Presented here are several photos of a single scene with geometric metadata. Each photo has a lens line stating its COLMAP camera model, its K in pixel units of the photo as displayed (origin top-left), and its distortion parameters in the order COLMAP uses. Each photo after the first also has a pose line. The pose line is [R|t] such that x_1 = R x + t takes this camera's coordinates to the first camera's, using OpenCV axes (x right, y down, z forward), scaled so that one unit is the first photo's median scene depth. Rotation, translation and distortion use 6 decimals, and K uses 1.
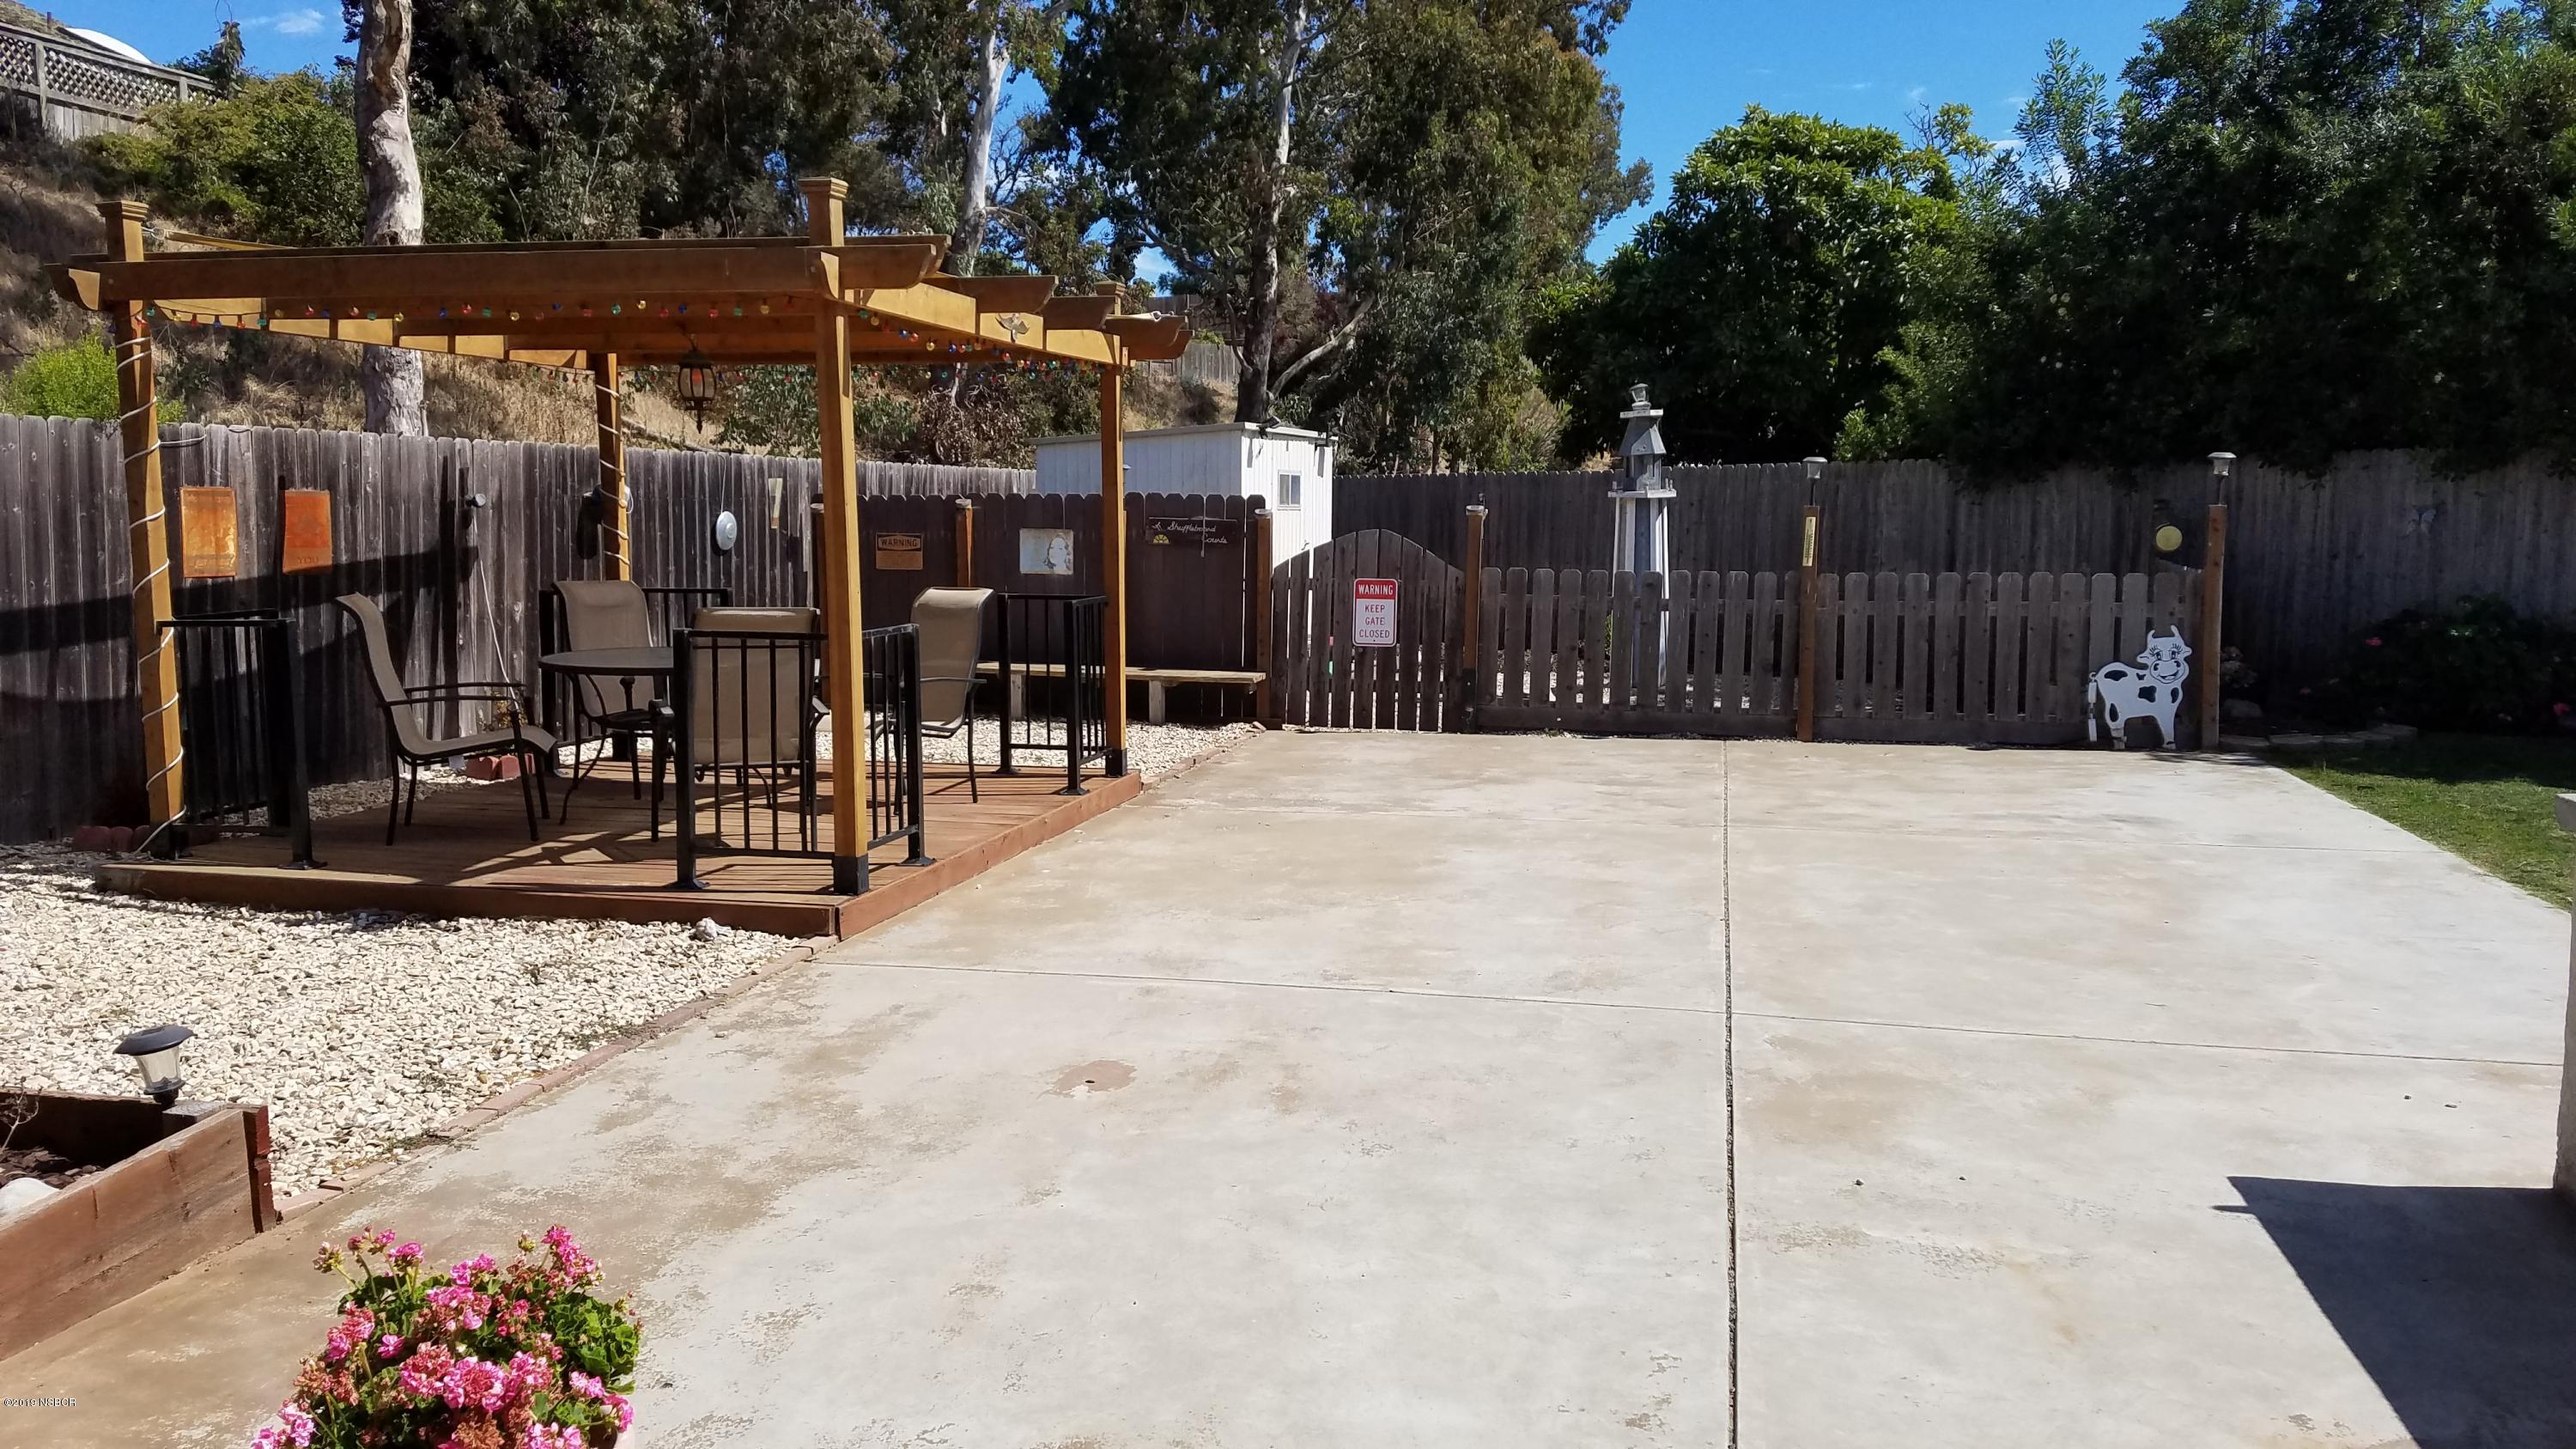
lens RADIAL K [[2053.8, 0, 1287.9], [0, 2053.8, 767.8], [0, 0, 1]] dist [0.210849, -0.274357]
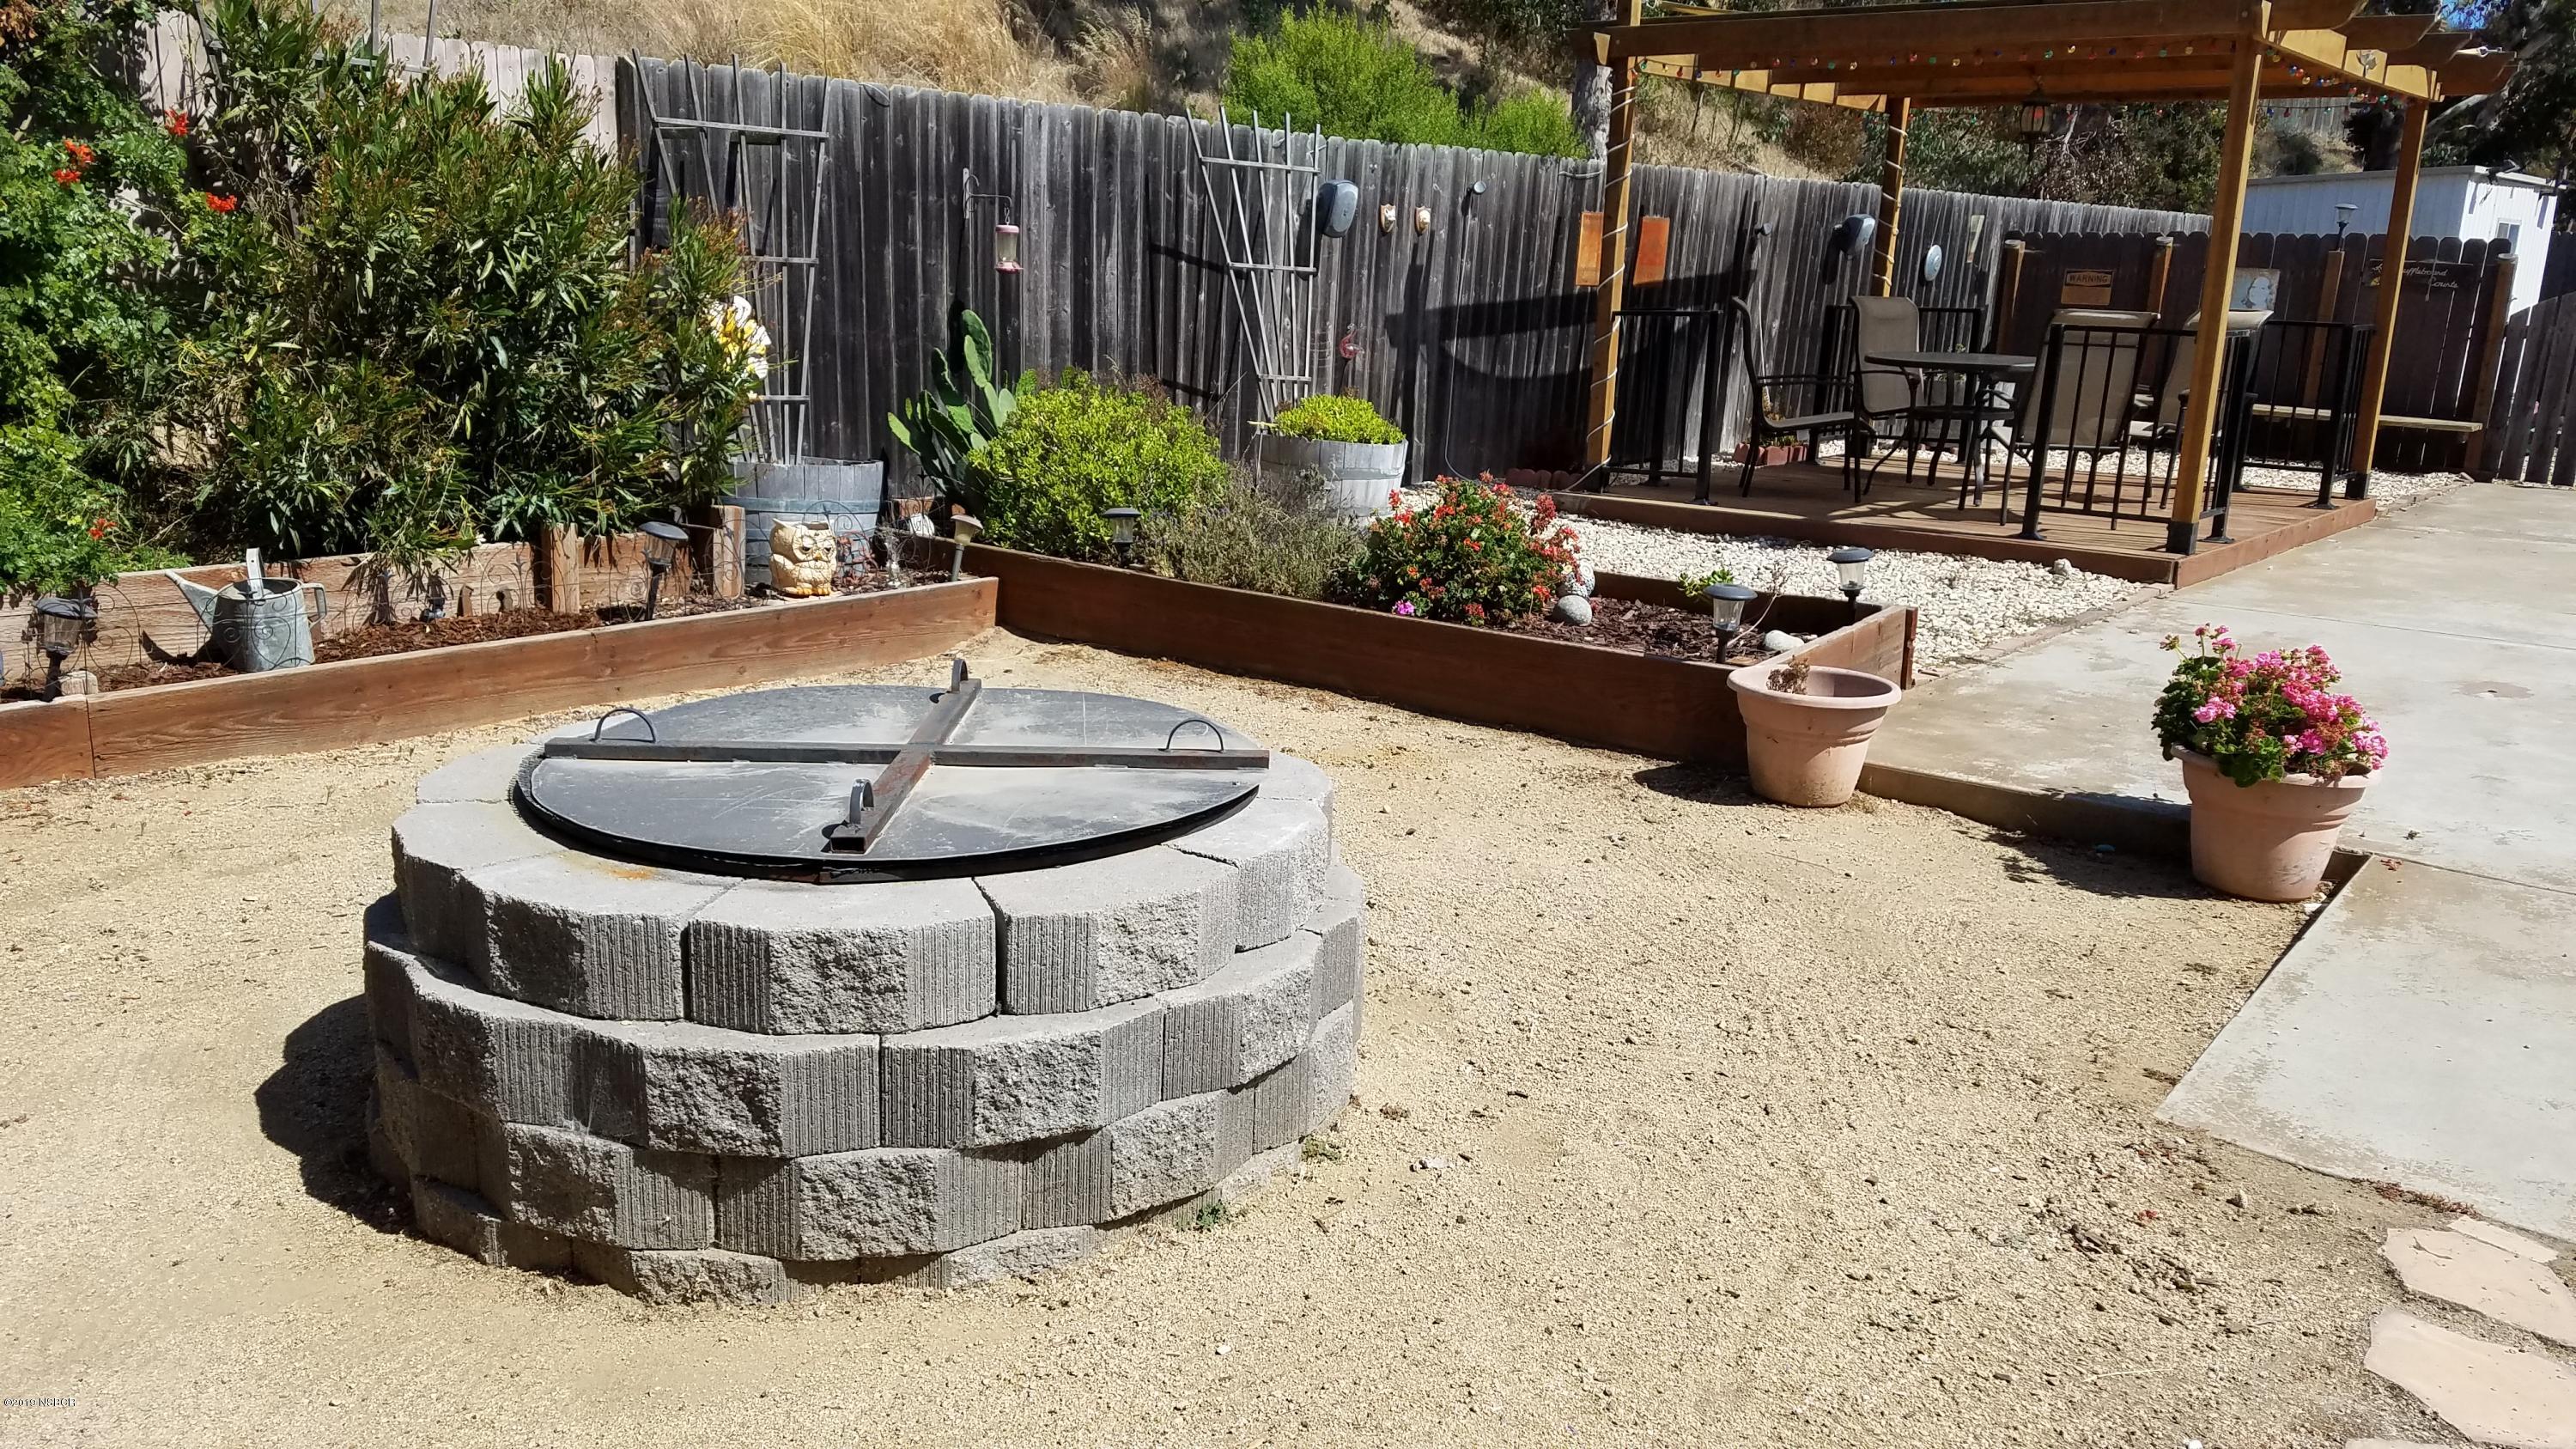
lens RADIAL K [[2053.8, 0, 1287.9], [0, 2053.8, 767.8], [0, 0, 1]] dist [0.210849, -0.274357]
pose [[0.899995, 0.141790, -0.412196, -0.114945], [-0.096253, 0.986919, 0.129327, 0.055550], [0.425141, -0.076718, 0.901870, -0.249177]]
